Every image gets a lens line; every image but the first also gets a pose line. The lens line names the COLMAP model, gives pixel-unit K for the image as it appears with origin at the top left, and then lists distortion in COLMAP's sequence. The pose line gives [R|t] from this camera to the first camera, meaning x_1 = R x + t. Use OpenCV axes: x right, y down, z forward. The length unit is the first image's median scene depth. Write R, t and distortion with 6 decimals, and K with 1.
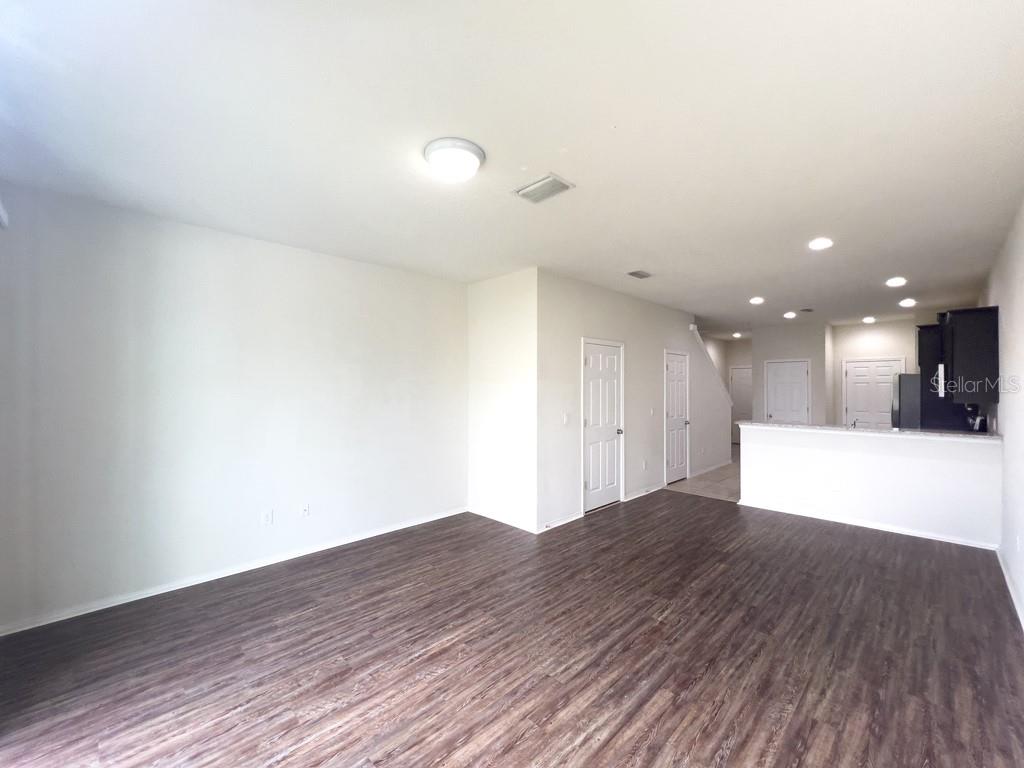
lens RADIAL K [[414.8, 0, 509.6], [0, 414.8, 378.3], [0, 0, 1]] dist [0.001245, 0.000045]
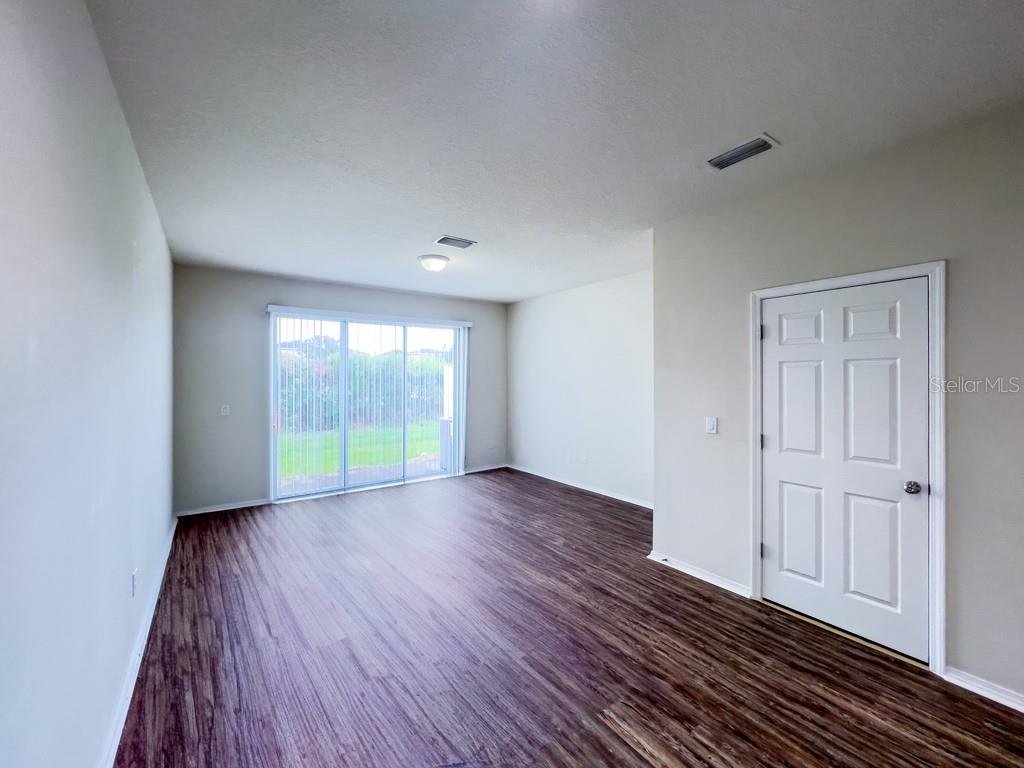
lens RADIAL K [[402.1, 0, 511.3], [0, 402.1, 381.1], [0, 0, 1]] dist [-0.001067, -0.000576]
pose [[-0.131451, 0.013655, -0.991229, 0.911567], [0.030190, 0.999496, 0.009766, 0.009409], [0.990863, -0.028642, -0.131797, 0.868841]]
